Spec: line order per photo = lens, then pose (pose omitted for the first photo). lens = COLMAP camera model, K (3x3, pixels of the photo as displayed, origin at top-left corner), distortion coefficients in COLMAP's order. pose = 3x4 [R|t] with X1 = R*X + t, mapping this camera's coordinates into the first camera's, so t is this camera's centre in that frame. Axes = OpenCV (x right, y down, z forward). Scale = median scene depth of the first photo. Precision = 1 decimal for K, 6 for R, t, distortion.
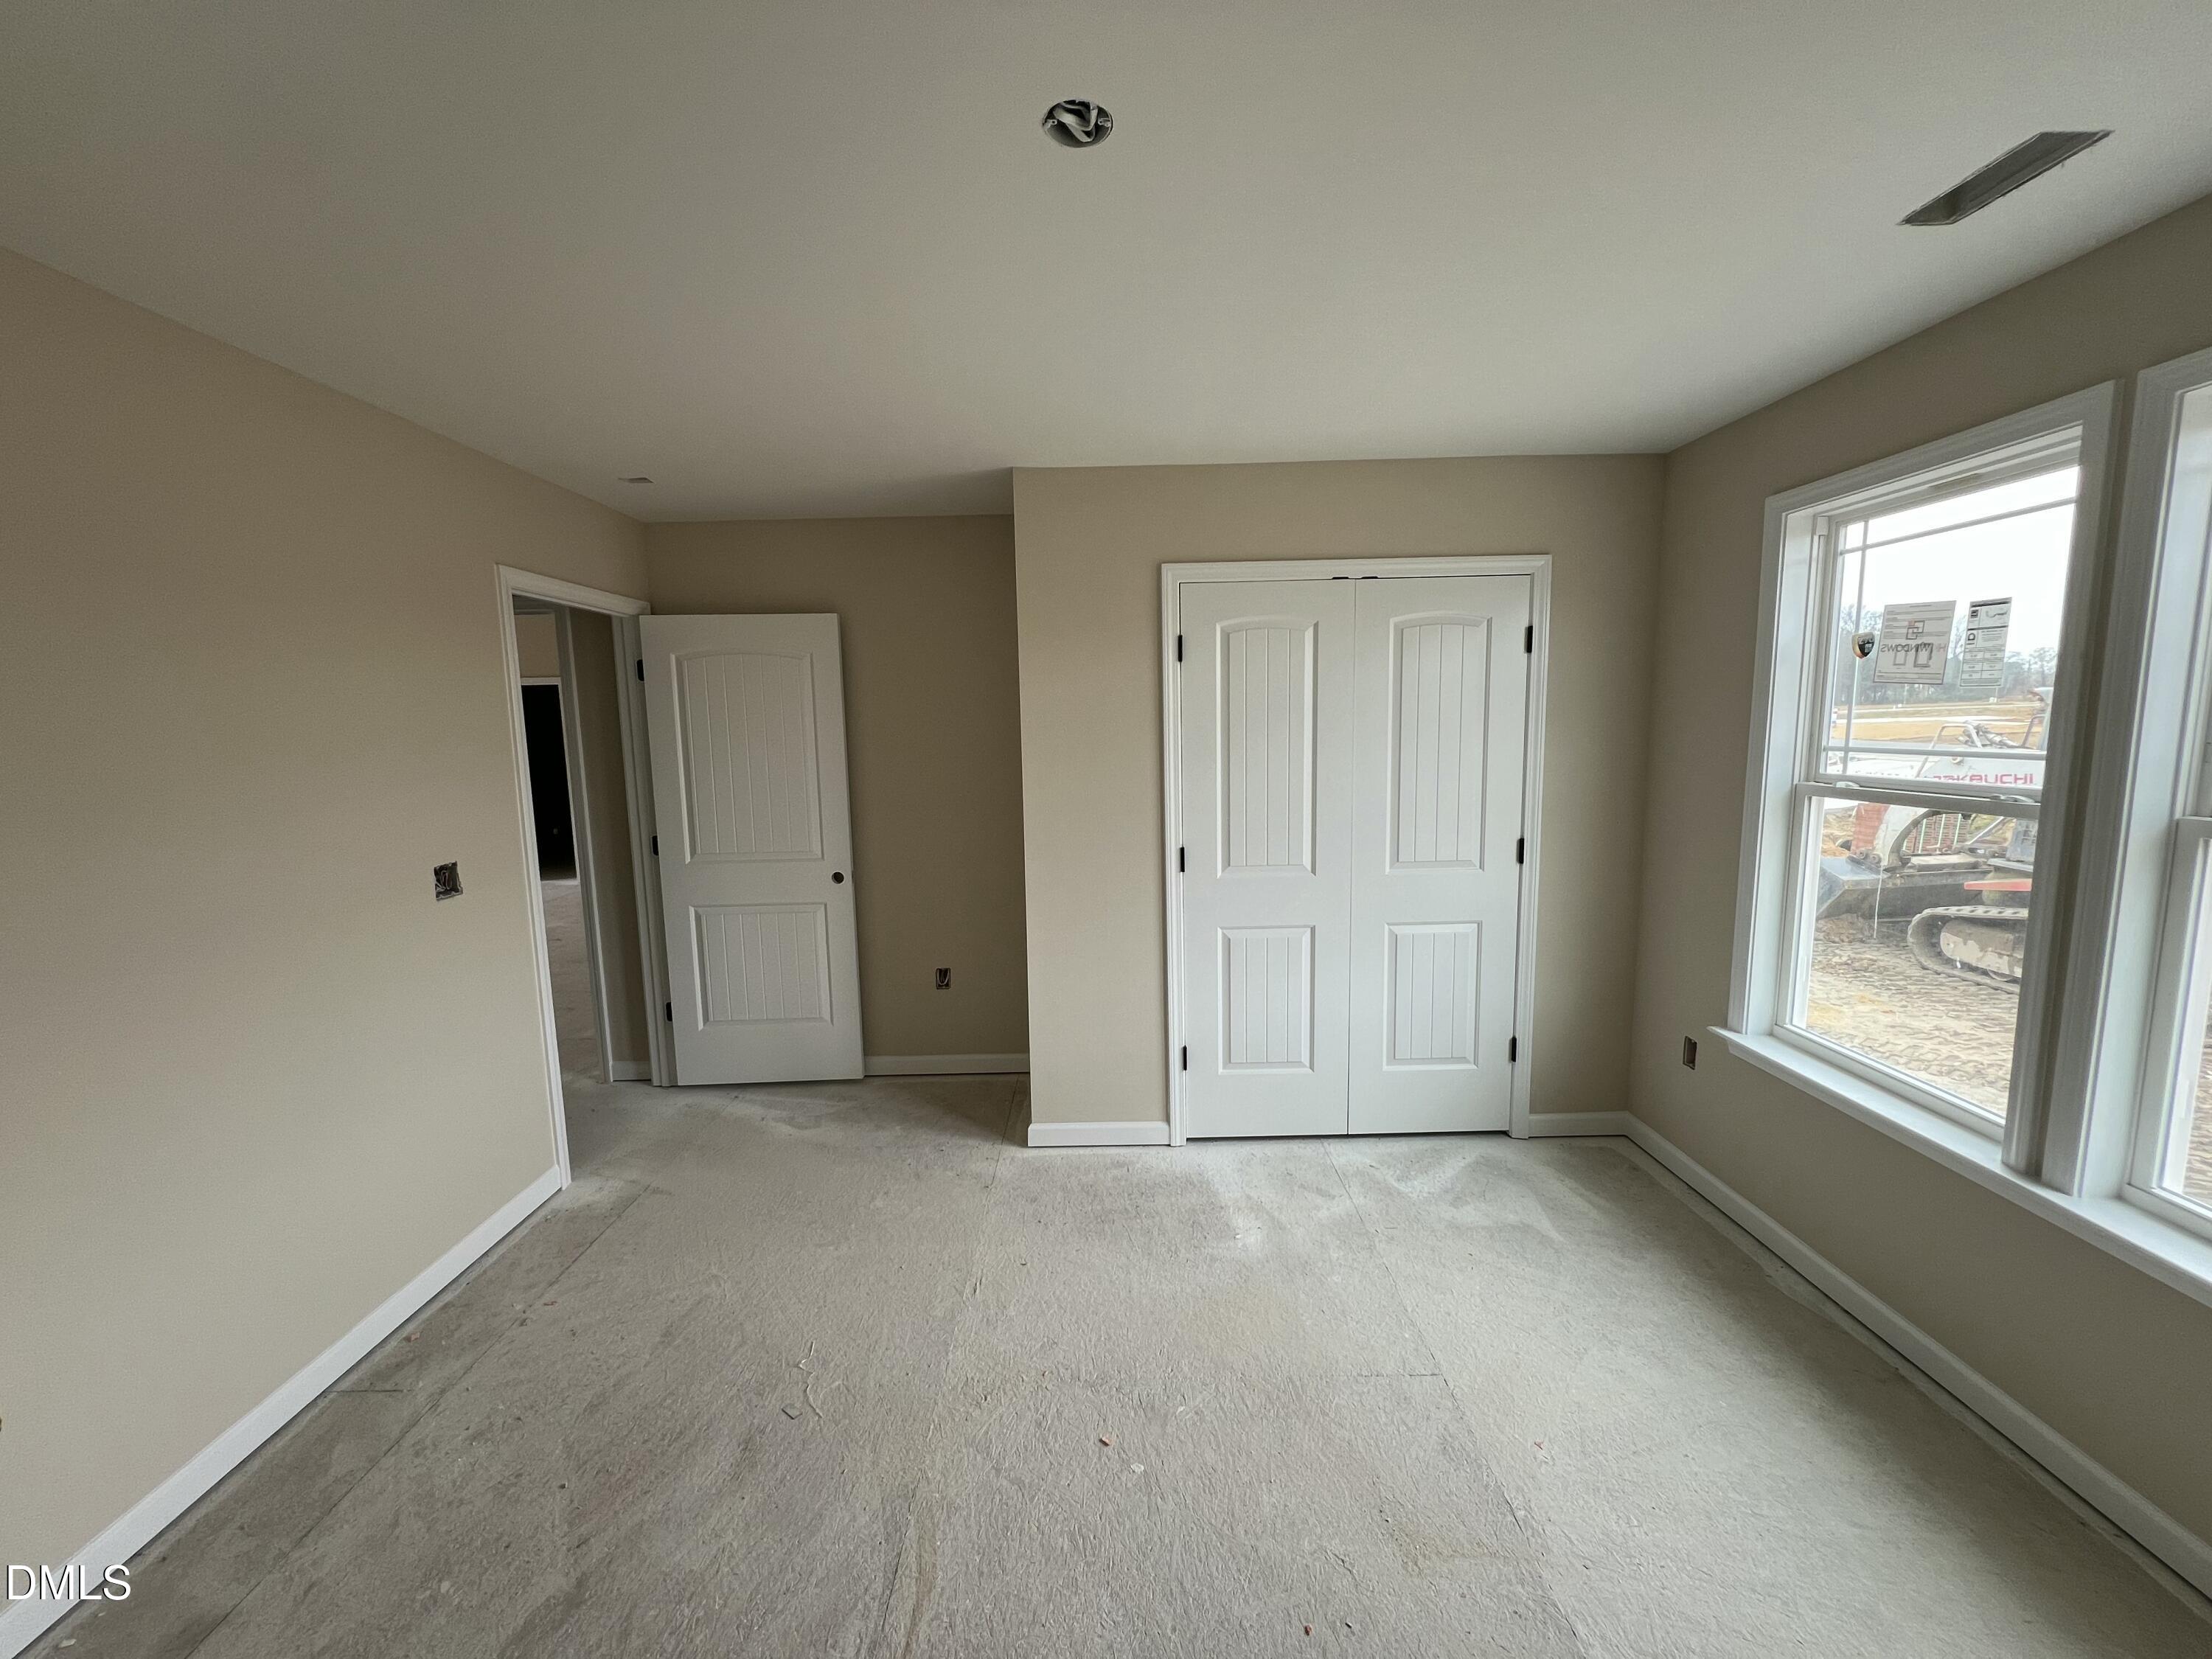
lens RADIAL K [[881.2, 0, 1104.5], [0, 881.2, 835.9], [0, 0, 1]] dist [-0.000322, -0.000055]
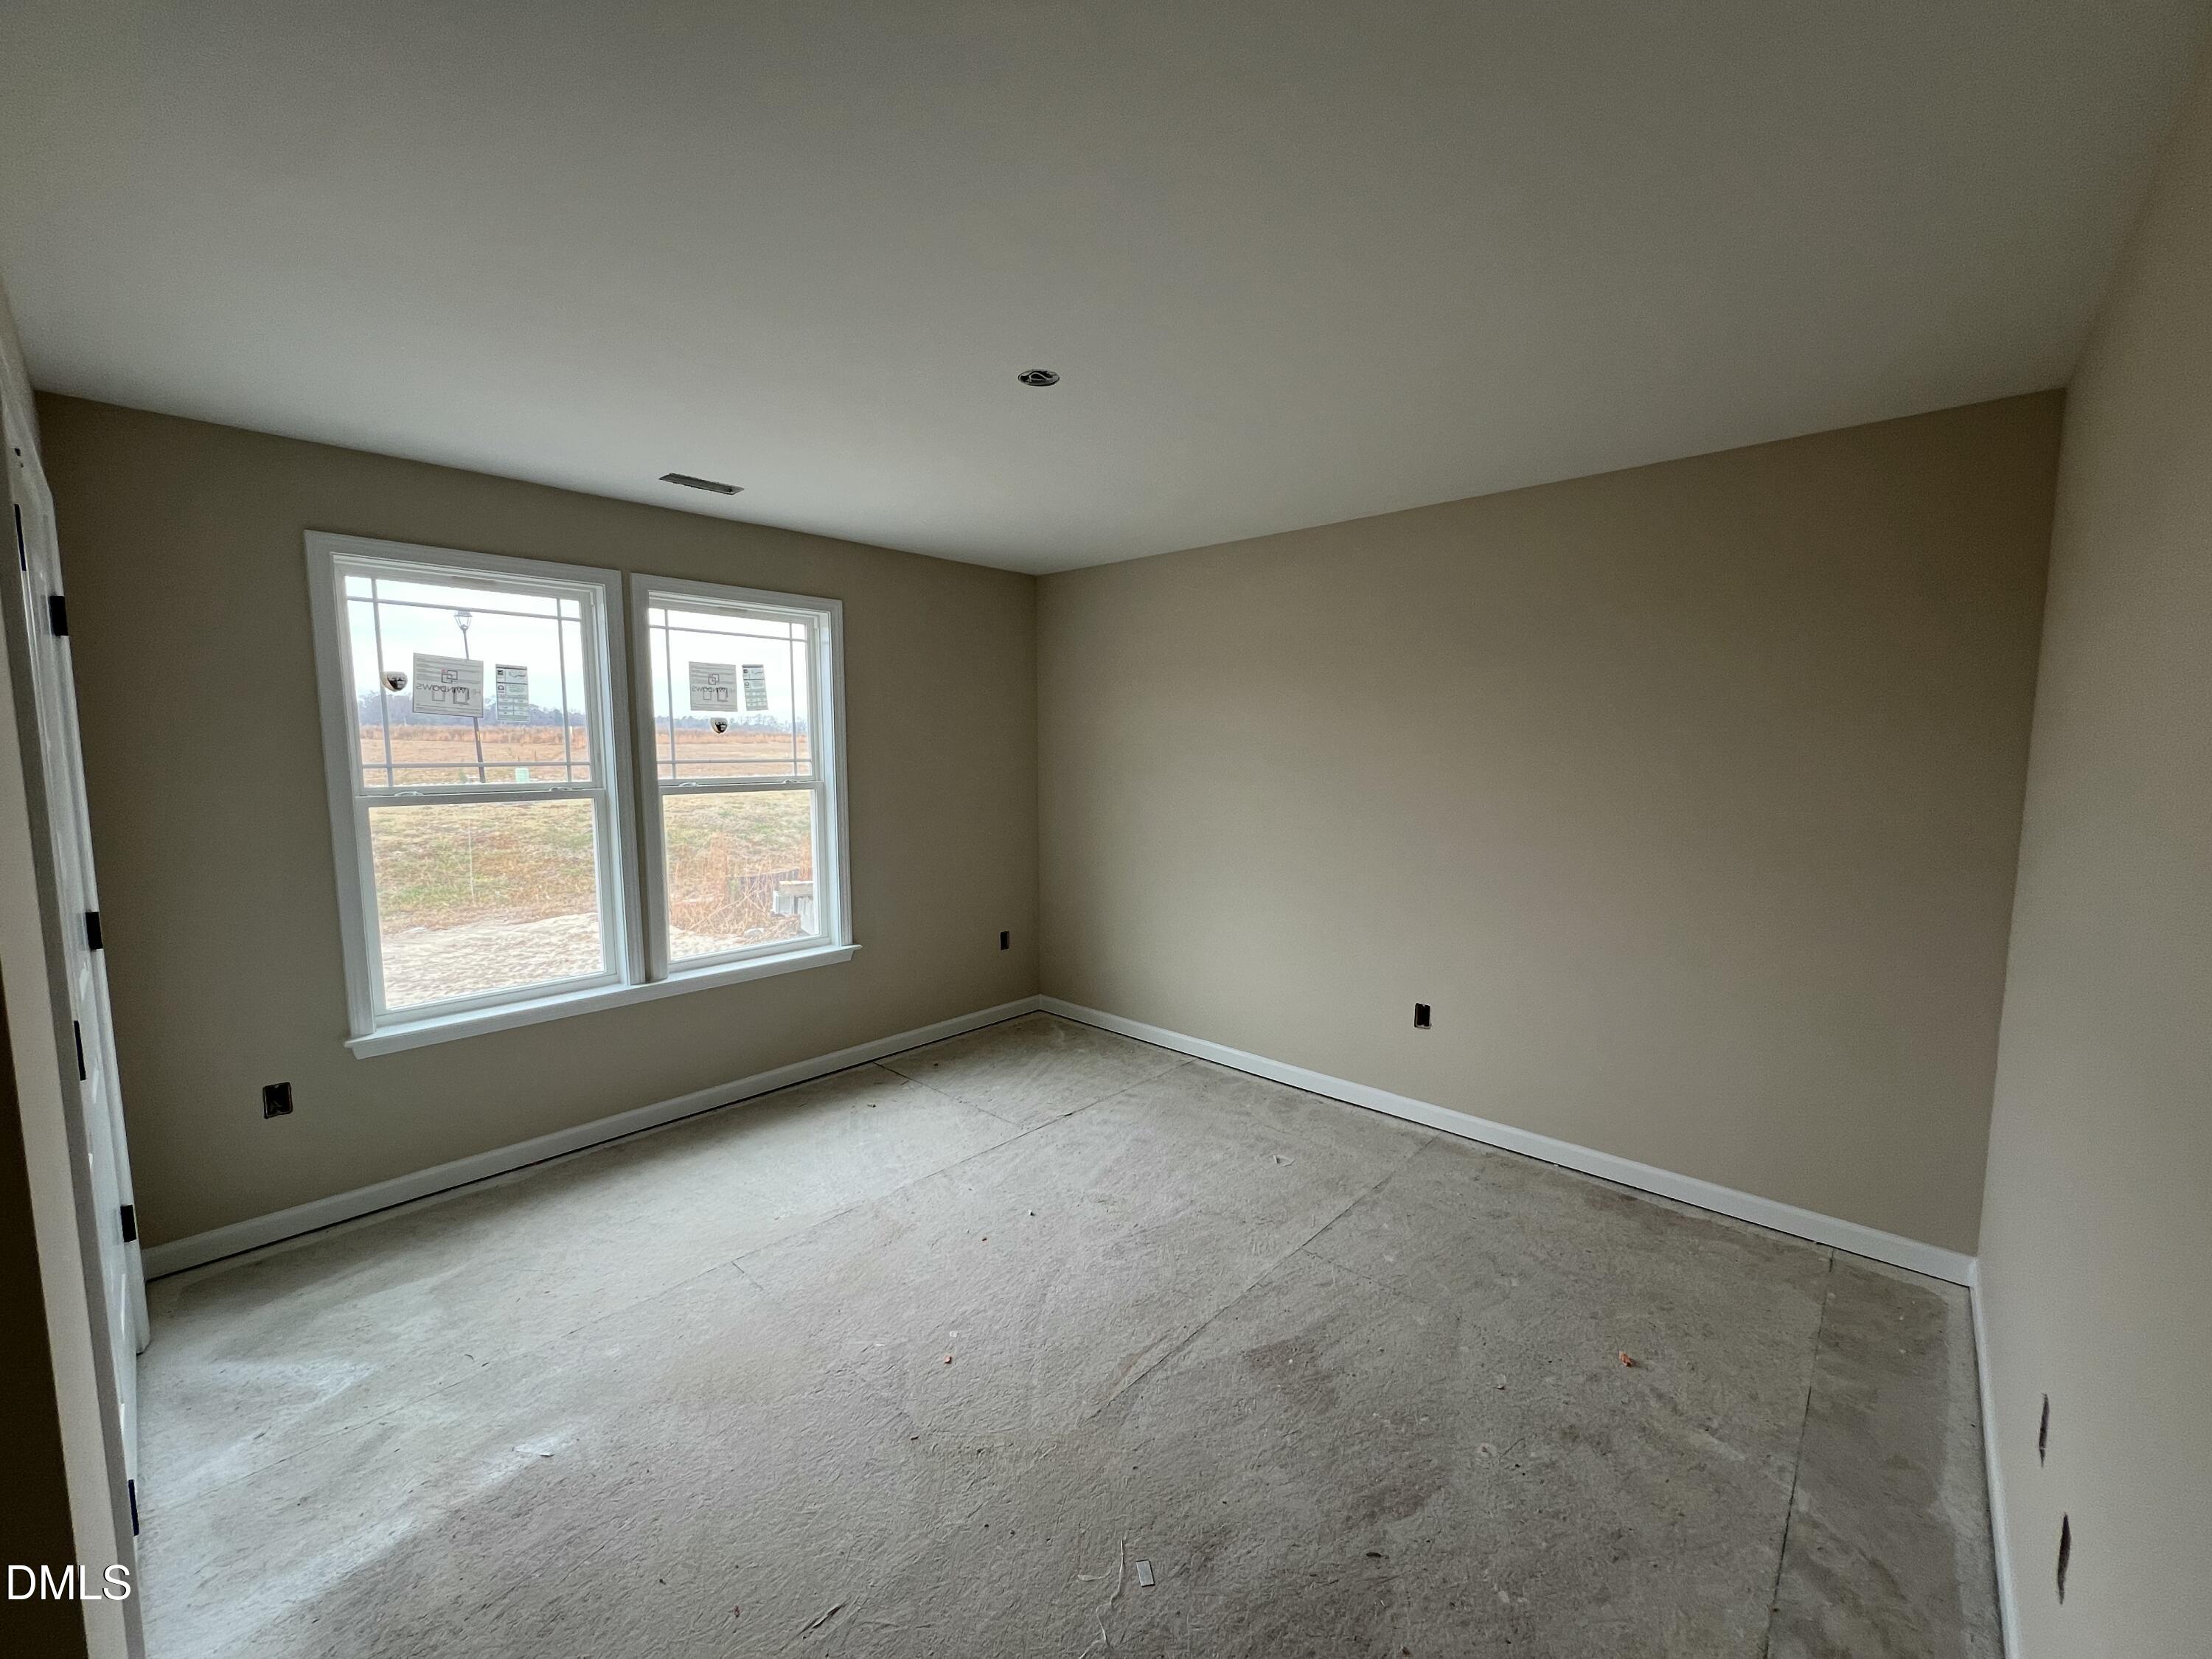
lens RADIAL K [[899.6, 0, 1106.0], [0, 899.6, 829.5], [0, 0, 1]] dist [-0.001173, 0.000004]
pose [[-0.742884, -0.044197, 0.667960, -0.804635], [0.101565, 0.978825, 0.177724, -0.148575], [-0.661671, 0.199870, -0.722665, 1.411635]]
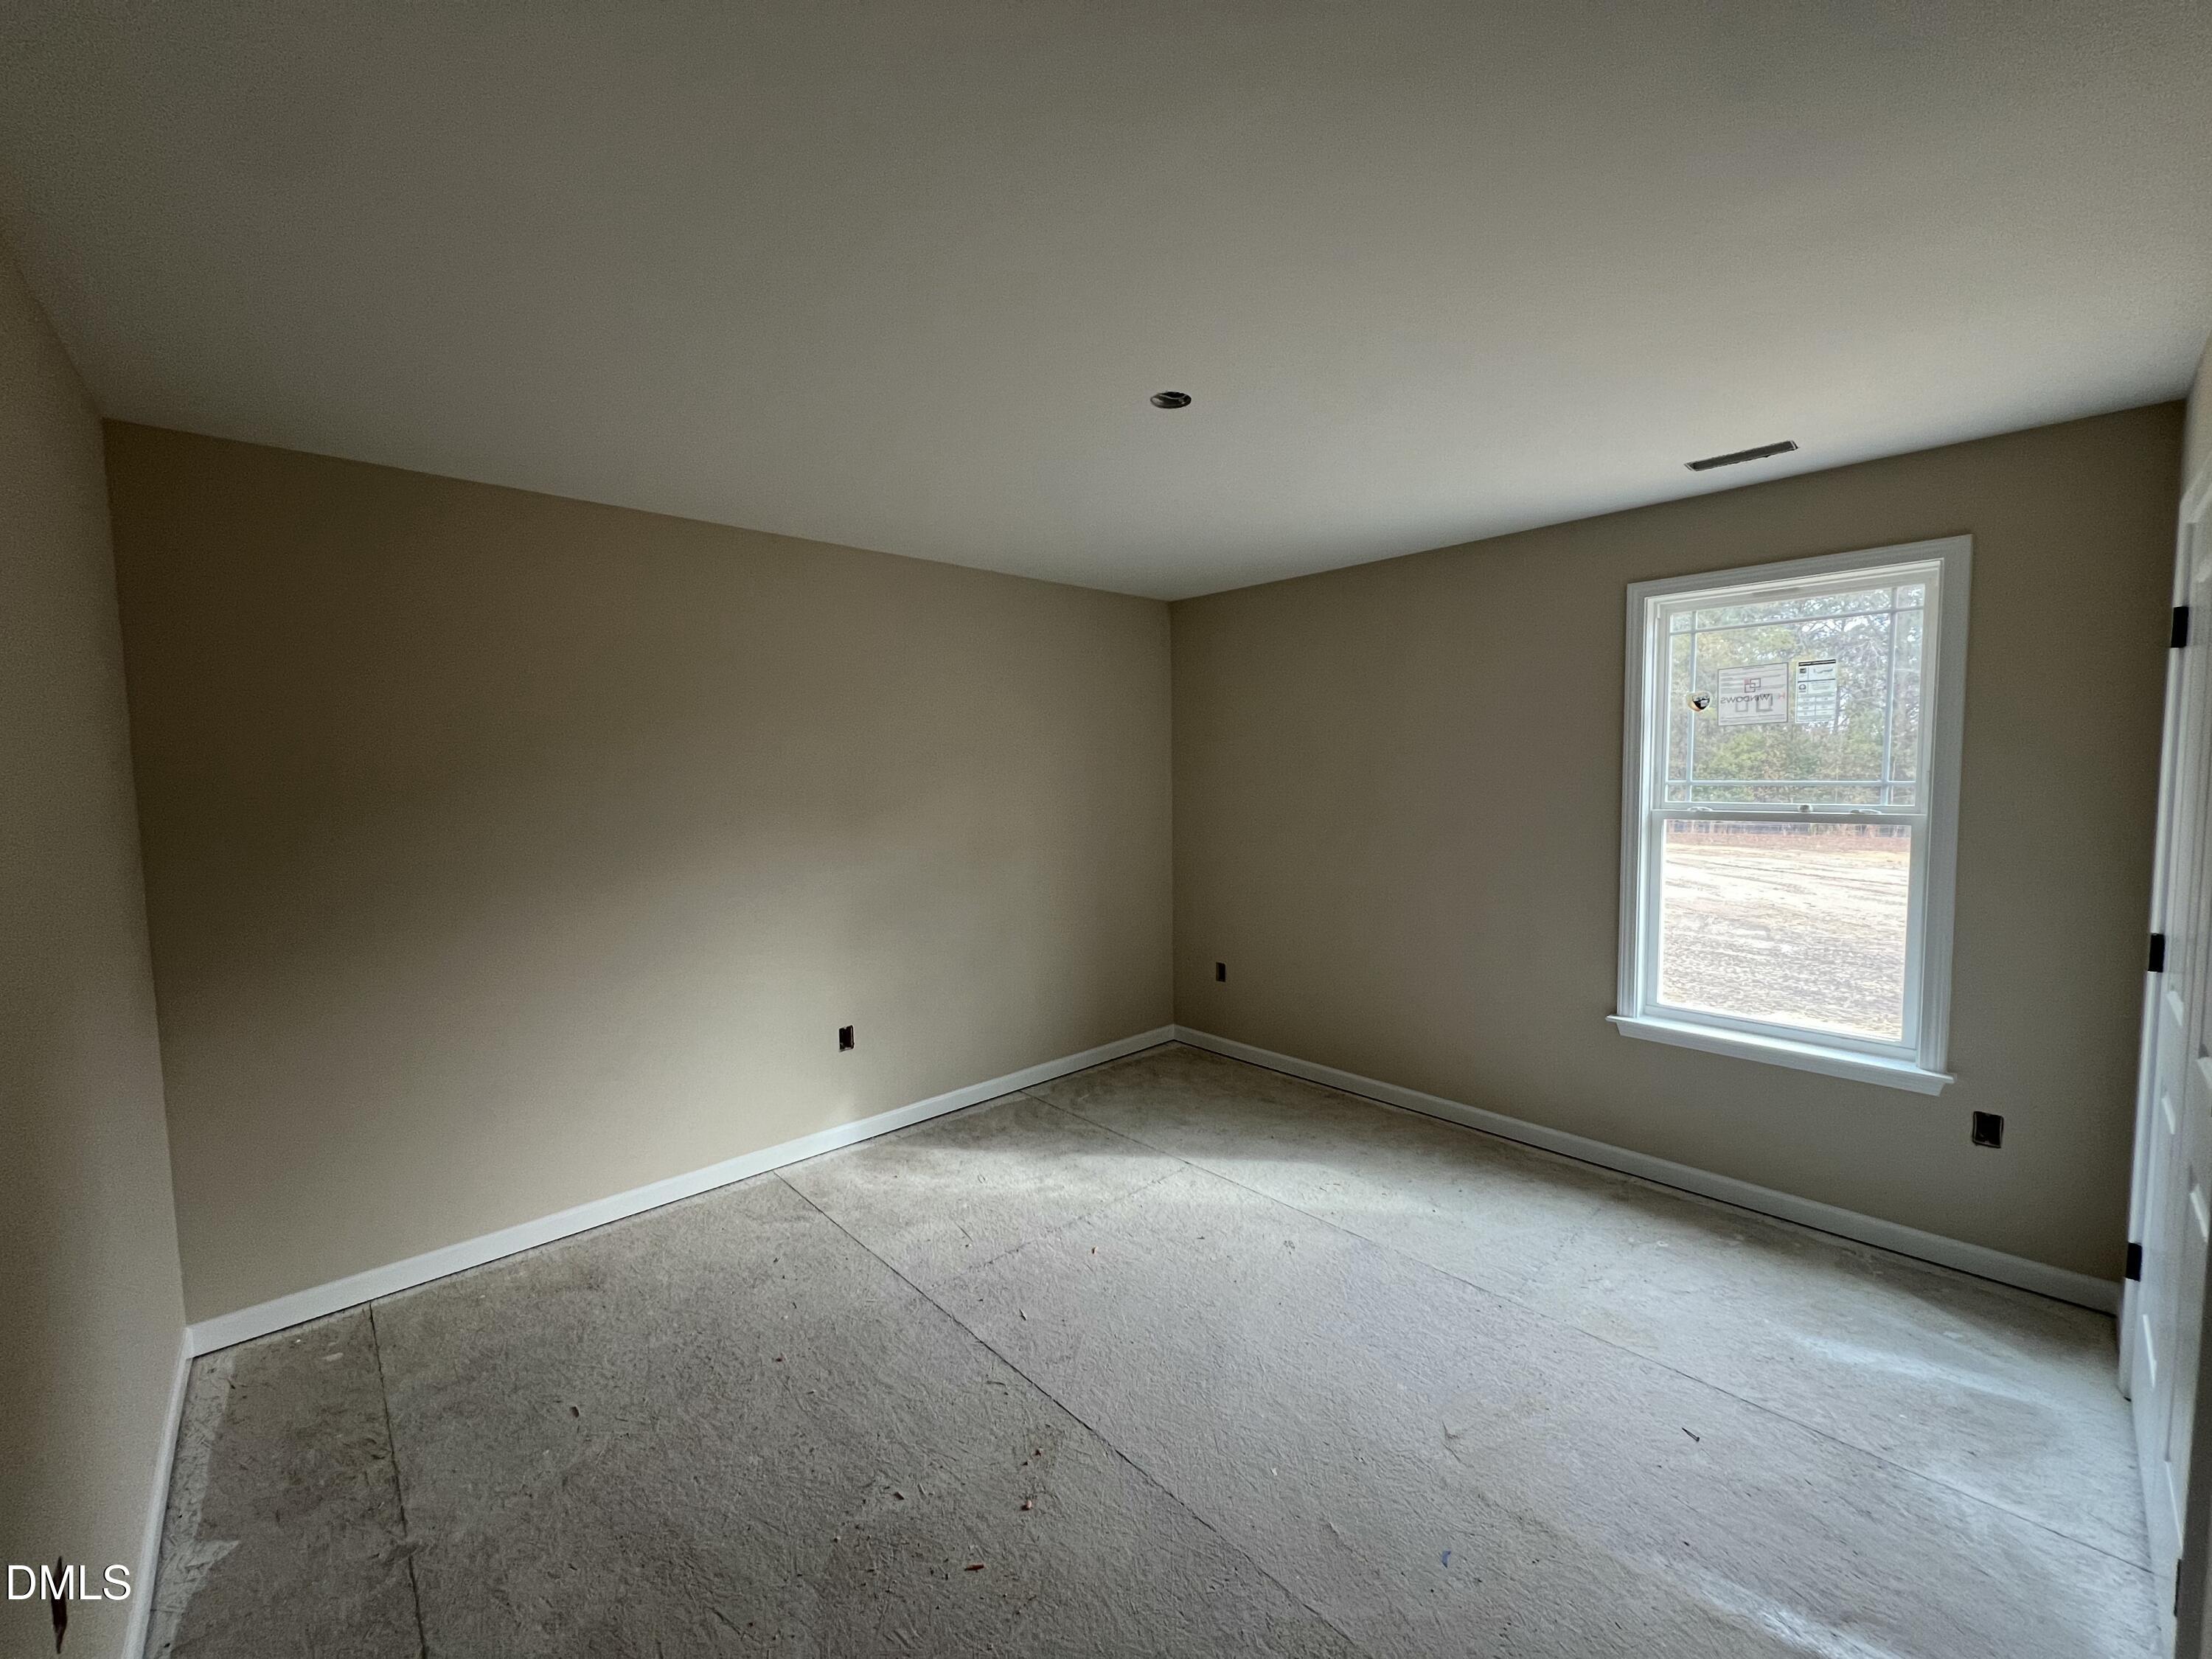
lens RADIAL K [[857.8, 0, 1053.9], [0, 857.8, 826.6], [0, 0, 1]] dist [-0.000438, -0.000207]
pose [[0.737242, -0.034110, 0.674767, -0.796946], [0.083442, 0.995676, -0.040835, -0.068135], [-0.670456, 0.086409, 0.736900, 0.792675]]
